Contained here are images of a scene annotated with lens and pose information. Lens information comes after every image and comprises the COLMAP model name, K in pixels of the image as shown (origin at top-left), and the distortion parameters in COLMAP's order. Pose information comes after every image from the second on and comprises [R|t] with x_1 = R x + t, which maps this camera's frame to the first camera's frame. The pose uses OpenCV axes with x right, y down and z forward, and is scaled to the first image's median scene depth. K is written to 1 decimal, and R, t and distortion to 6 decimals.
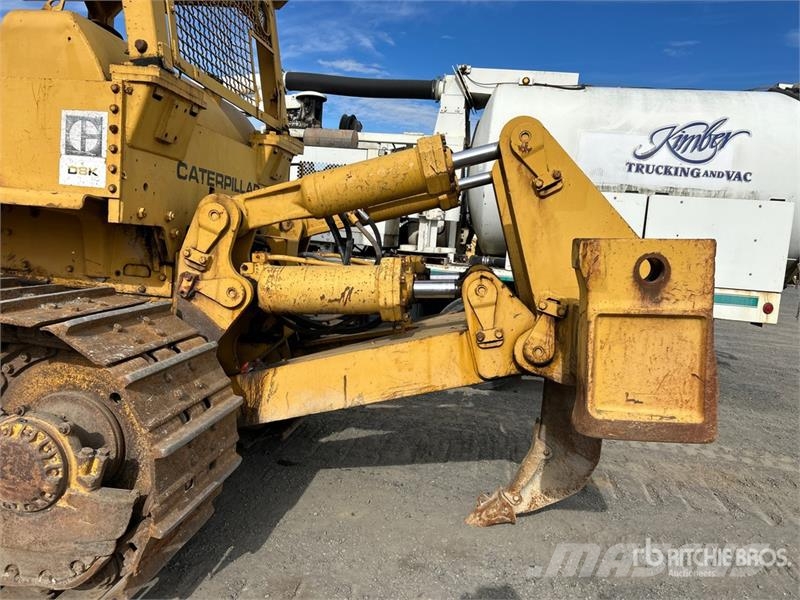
lens RADIAL K [[602.6, 0, 399.2], [0, 602.6, 303.3], [0, 0, 1]] dist [0.043910, -0.049794]
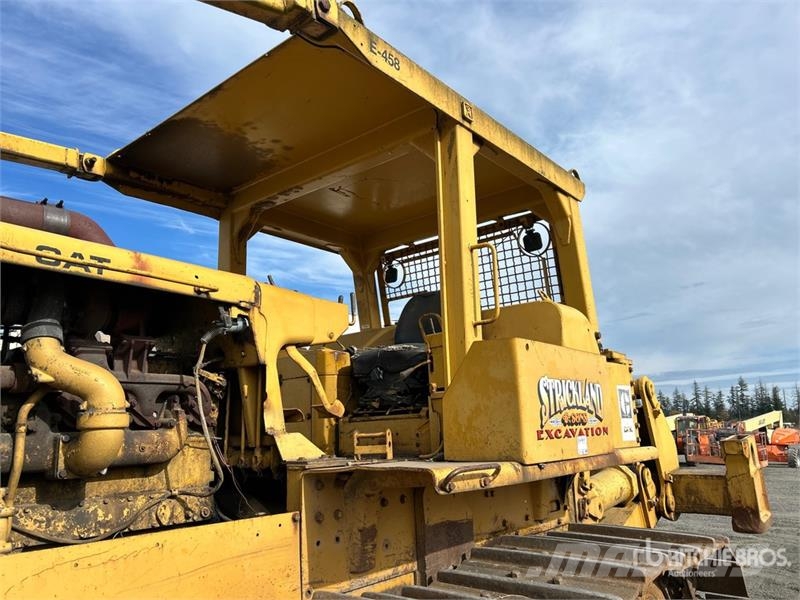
lens RADIAL K [[604.2, 0, 391.9], [0, 604.2, 302.0], [0, 0, 1]] dist [0.045812, -0.045114]
pose [[0.538745, 0.077563, 0.838891, -1.718652], [0.159389, 0.968386, -0.191897, -0.276900], [-0.827254, 0.237094, 0.509350, 0.597097]]
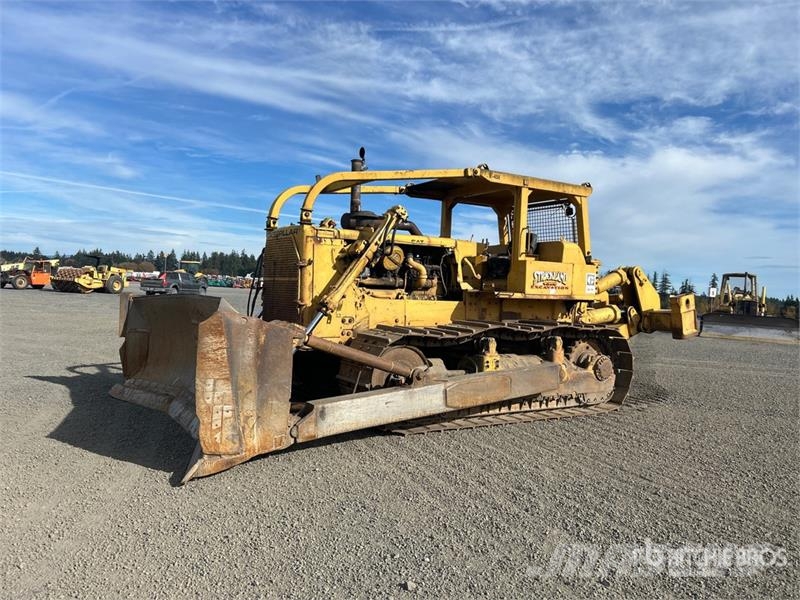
lens RADIAL K [[604.2, 0, 391.9], [0, 604.2, 302.0], [0, 0, 1]] dist [0.045812, -0.045114]
pose [[0.769725, -0.069173, 0.634617, -3.294827], [0.093173, 0.995640, -0.004485, -0.206975], [-0.631540, 0.062582, 0.772814, -0.931791]]
